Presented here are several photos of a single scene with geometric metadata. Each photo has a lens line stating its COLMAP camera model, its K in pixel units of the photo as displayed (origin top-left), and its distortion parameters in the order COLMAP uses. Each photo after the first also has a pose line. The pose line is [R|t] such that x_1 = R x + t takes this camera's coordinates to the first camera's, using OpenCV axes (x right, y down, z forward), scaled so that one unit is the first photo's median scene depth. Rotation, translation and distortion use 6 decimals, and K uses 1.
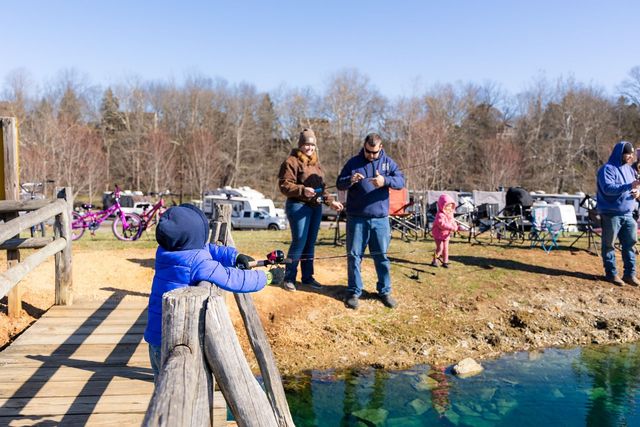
lens RADIAL K [[586.0, 0, 320.0], [0, 586.0, 213.5], [0, 0, 1]] dist [0.006563, 0.000030]
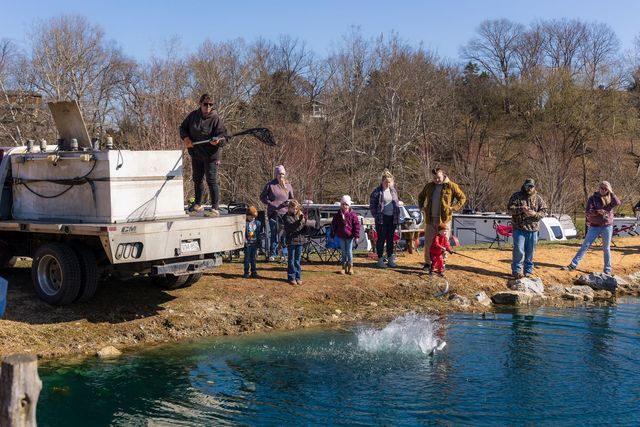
lens RADIAL K [[981.8, 0, 320.0], [0, 981.8, 213.5], [0, 0, 1]] dist [0.020093, -0.011324]
pose [[0.960724, -0.032695, 0.275573, 0.061211], [0.040254, 0.998951, -0.021819, 0.010618], [-0.274570, 0.032055, 0.961033, -0.703983]]
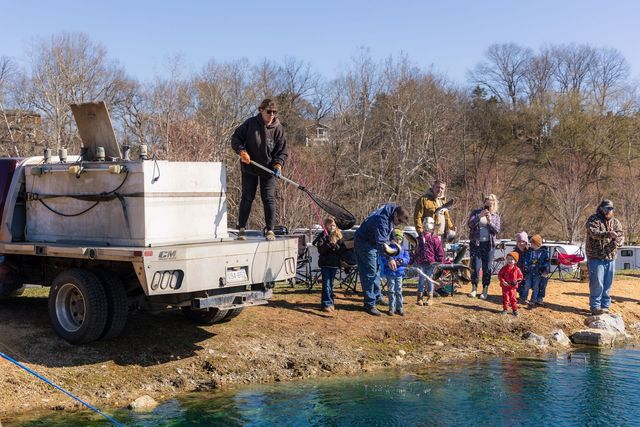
lens RADIAL K [[981.8, 0, 320.0], [0, 981.8, 213.5], [0, 0, 1]] dist [0.020093, -0.011324]
pose [[0.959402, -0.015337, 0.281625, 0.032168], [0.029822, 0.998439, -0.047219, 0.004128], [-0.280461, 0.053701, 0.958362, -0.478056]]
